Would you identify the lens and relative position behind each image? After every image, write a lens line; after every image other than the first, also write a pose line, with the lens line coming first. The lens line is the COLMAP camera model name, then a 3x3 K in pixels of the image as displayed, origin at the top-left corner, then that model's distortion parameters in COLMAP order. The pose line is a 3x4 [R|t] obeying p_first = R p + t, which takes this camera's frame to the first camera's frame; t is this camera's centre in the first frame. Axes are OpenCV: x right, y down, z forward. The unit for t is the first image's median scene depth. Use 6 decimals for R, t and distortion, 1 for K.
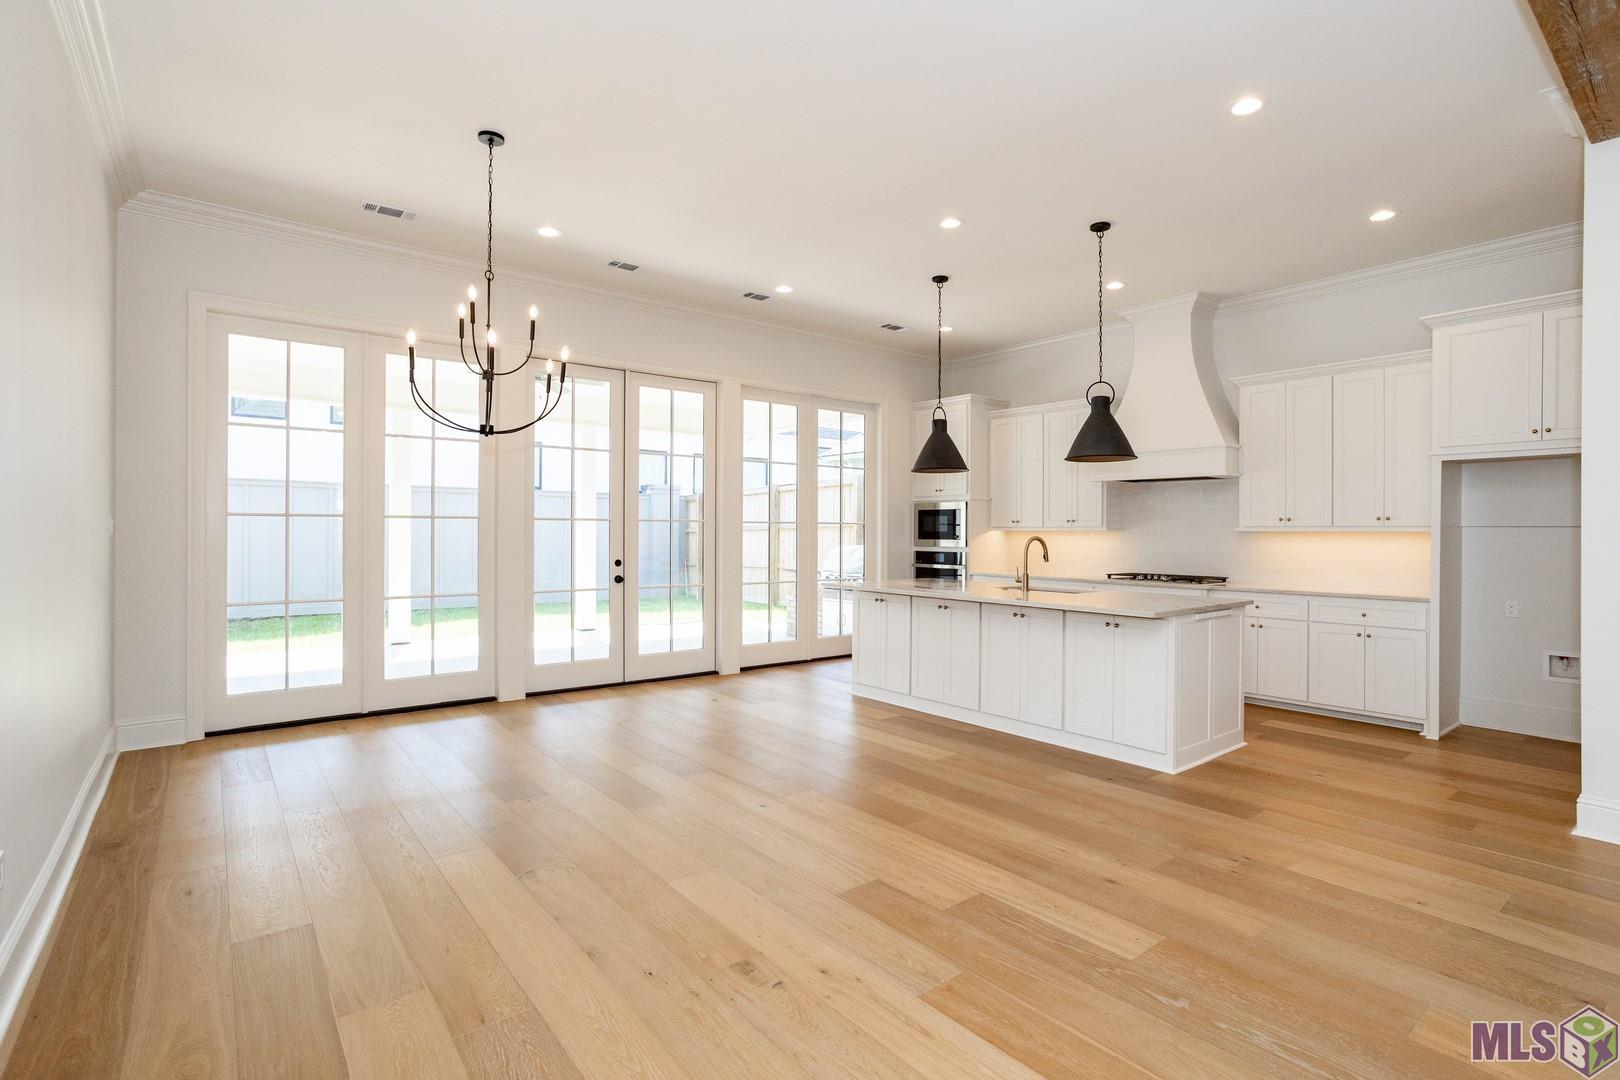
lens RADIAL K [[759.5, 0, 810.0], [0, 759.5, 540.0], [0, 0, 1]] dist [-0.001194, -0.000121]
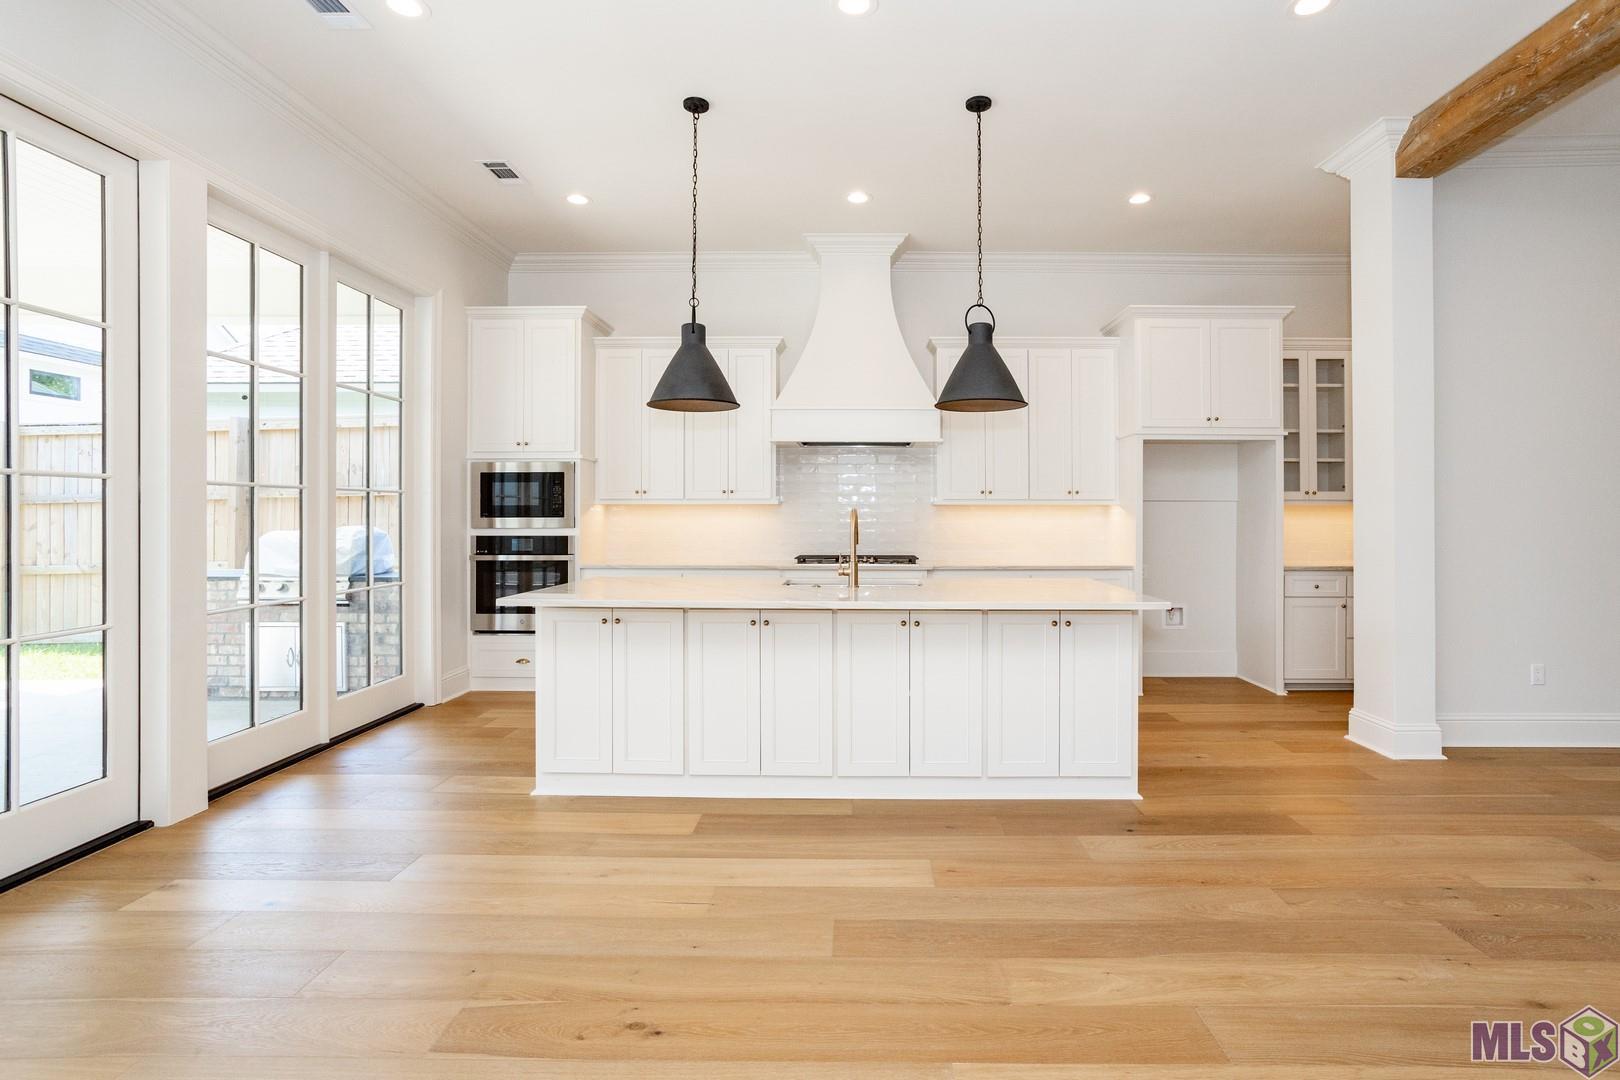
lens RADIAL K [[795.3, 0, 812.1], [0, 795.3, 519.5], [0, 0, 1]] dist [-0.048736, 0.034305]
pose [[0.638628, -0.006704, 0.769486, -0.330420], [0.009769, 0.999952, 0.000604, 0.004884], [-0.769454, 0.007131, 0.638663, 0.621340]]
